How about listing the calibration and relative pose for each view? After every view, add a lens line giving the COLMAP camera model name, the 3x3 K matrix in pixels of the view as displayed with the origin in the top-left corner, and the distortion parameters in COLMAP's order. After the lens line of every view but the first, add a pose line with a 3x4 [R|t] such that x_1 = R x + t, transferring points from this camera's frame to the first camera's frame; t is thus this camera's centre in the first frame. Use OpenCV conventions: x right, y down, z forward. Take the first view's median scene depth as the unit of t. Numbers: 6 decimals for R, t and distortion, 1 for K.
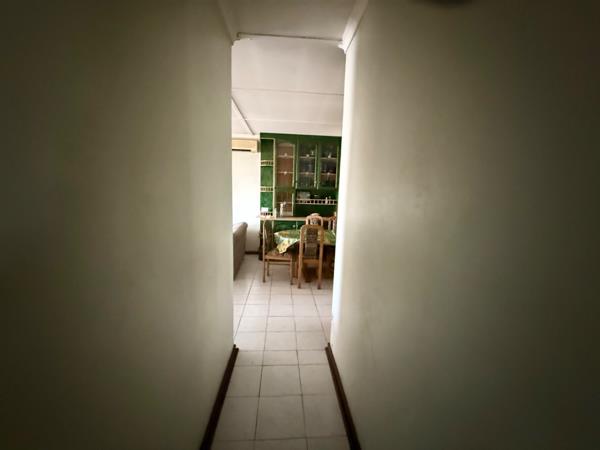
lens RADIAL K [[240.6, 0, 298.0], [0, 240.6, 228.8], [0, 0, 1]] dist [0.010123, 0.000020]
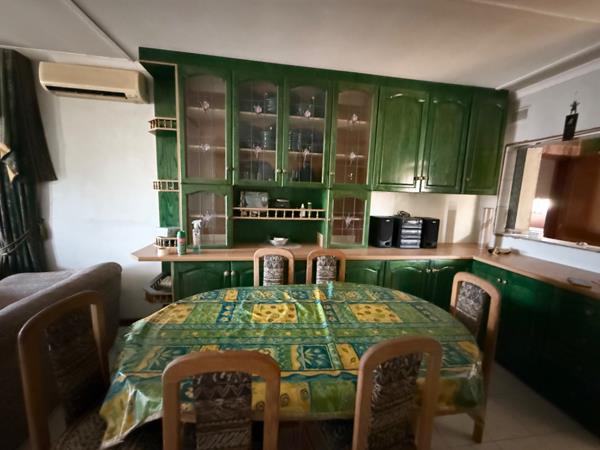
lens RADIAL K [[240.6, 0, 302.6], [0, 240.6, 224.7], [0, 0, 1]] dist [0.010123, 0.000020]
pose [[0.995603, -0.007613, 0.093358, 0.076179], [0.009268, 0.999807, -0.017299, -0.084587], [-0.093208, 0.018088, 0.995482, 0.545105]]
